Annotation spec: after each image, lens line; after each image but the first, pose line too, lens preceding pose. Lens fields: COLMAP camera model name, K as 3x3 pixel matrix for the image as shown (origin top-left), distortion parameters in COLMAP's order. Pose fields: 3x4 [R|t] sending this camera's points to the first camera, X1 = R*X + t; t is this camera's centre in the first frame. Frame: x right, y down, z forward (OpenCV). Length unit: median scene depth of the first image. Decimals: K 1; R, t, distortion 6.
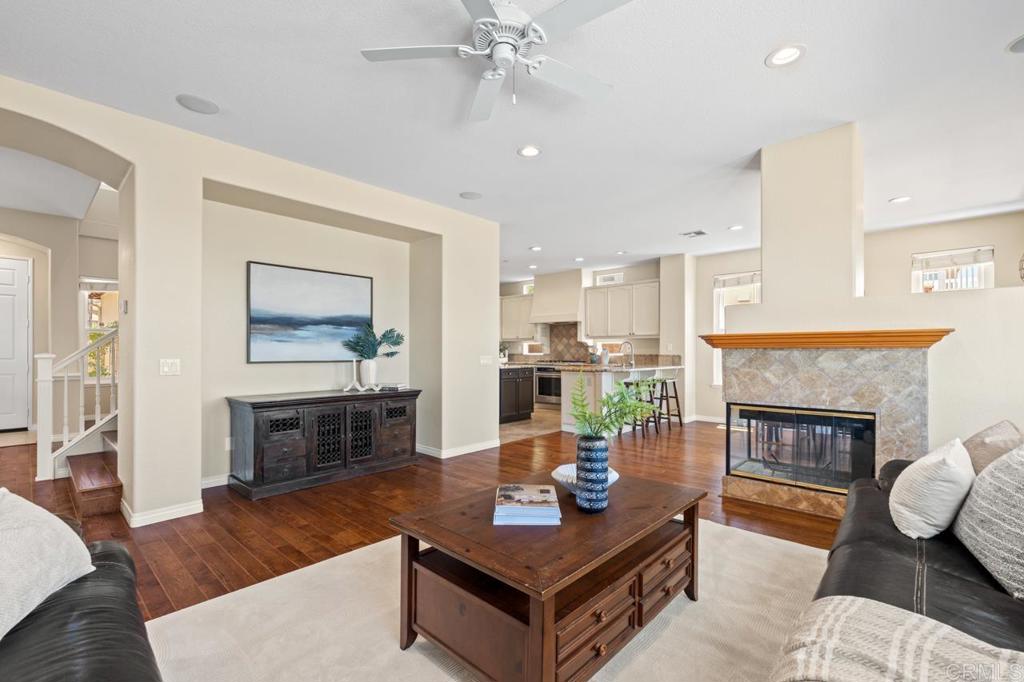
lens RADIAL K [[456.7, 0, 508.4], [0, 456.7, 349.5], [0, 0, 1]] dist [-0.003481, 0.000672]
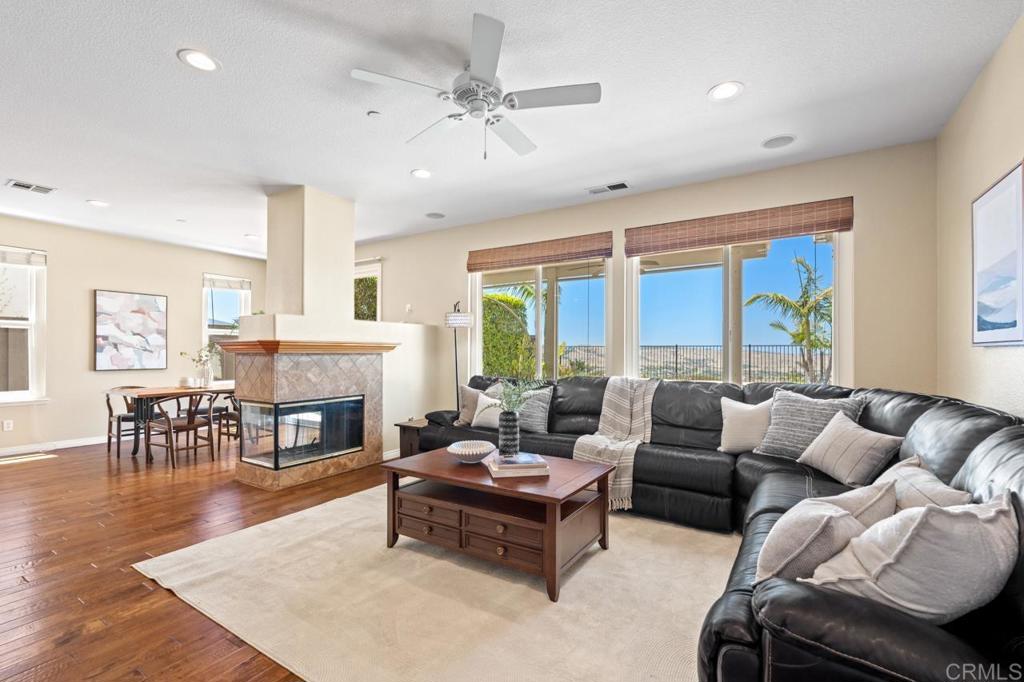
lens RADIAL K [[456.7, 0, 511.9], [0, 456.7, 350.3], [0, 0, 1]] dist [-0.003481, 0.000672]
pose [[-0.208110, 0.002418, 0.978103, -0.342900], [-0.007523, 0.999963, -0.004073, -0.004544], [-0.978077, -0.008205, -0.208084, 0.336170]]
